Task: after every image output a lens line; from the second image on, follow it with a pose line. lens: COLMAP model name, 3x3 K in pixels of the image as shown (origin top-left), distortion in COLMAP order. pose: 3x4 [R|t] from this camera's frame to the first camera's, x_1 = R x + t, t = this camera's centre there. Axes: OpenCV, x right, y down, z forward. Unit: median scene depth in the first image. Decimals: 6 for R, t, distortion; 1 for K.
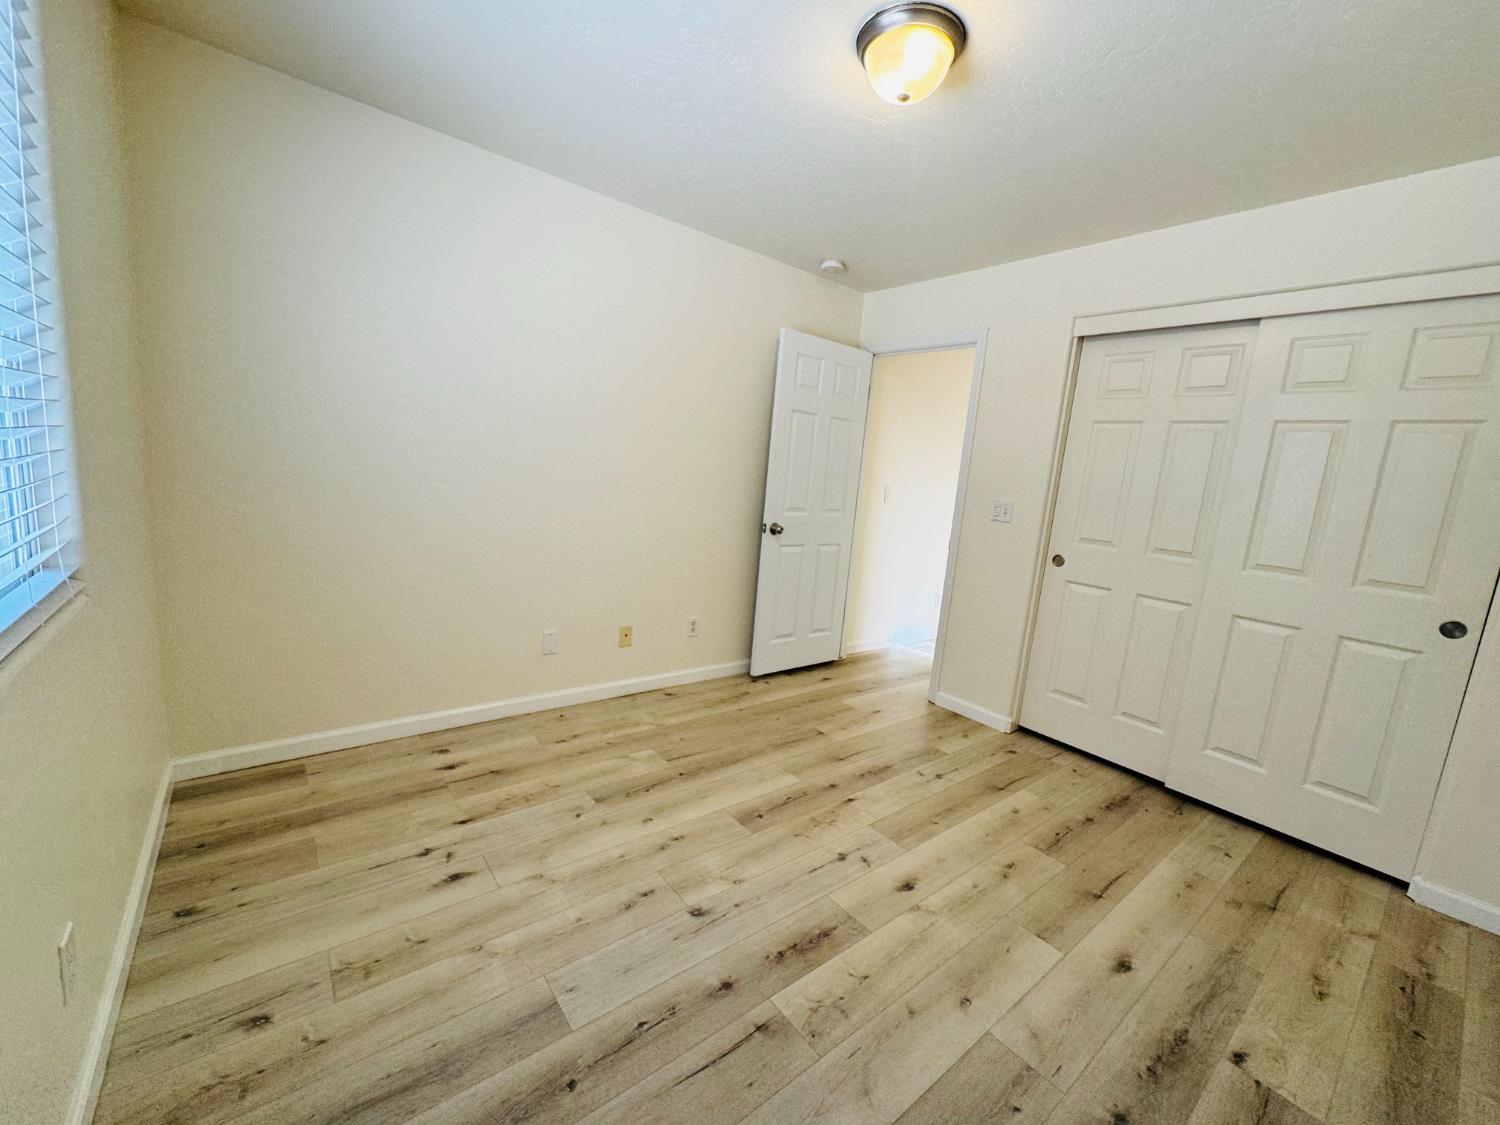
lens RADIAL K [[601.3, 0, 748.5], [0, 601.3, 566.3], [0, 0, 1]] dist [-0.005511, 0.000978]
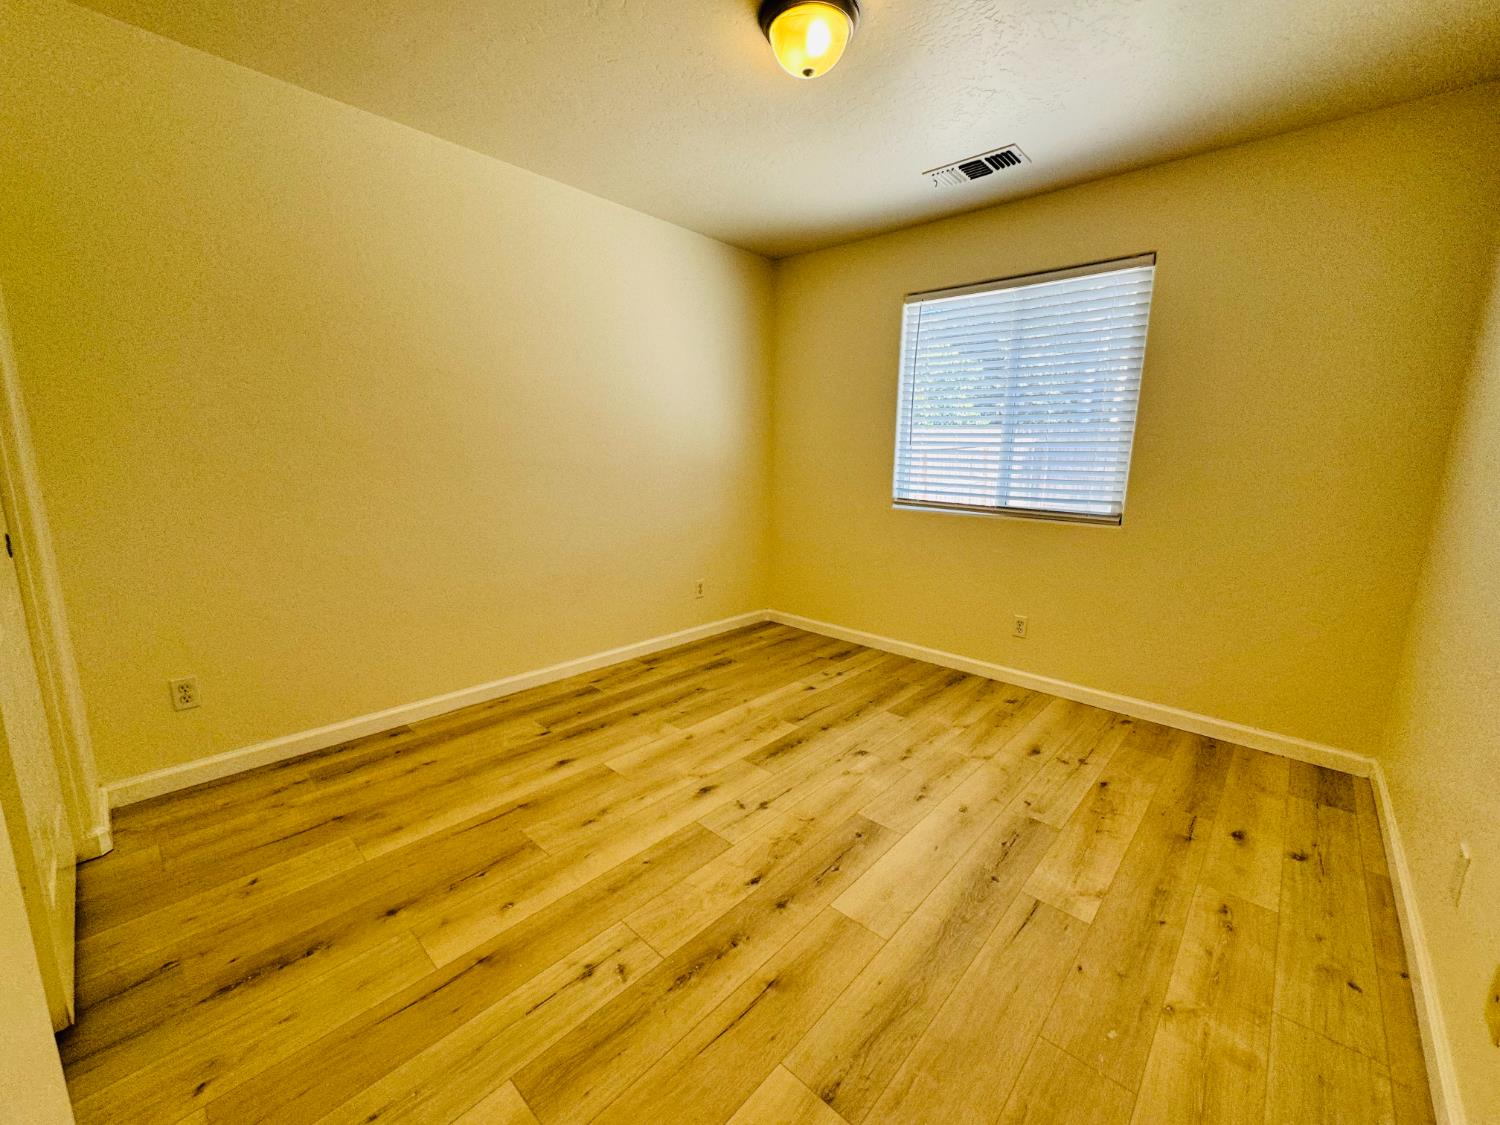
lens RADIAL K [[601.3, 0, 745.8], [0, 601.3, 561.4], [0, 0, 1]] dist [-0.005511, 0.000978]
pose [[-0.984167, -0.075606, -0.160308, 0.381563], [-0.124164, 0.939531, 0.319162, -0.230018], [0.126484, 0.334013, -0.934043, 1.814670]]
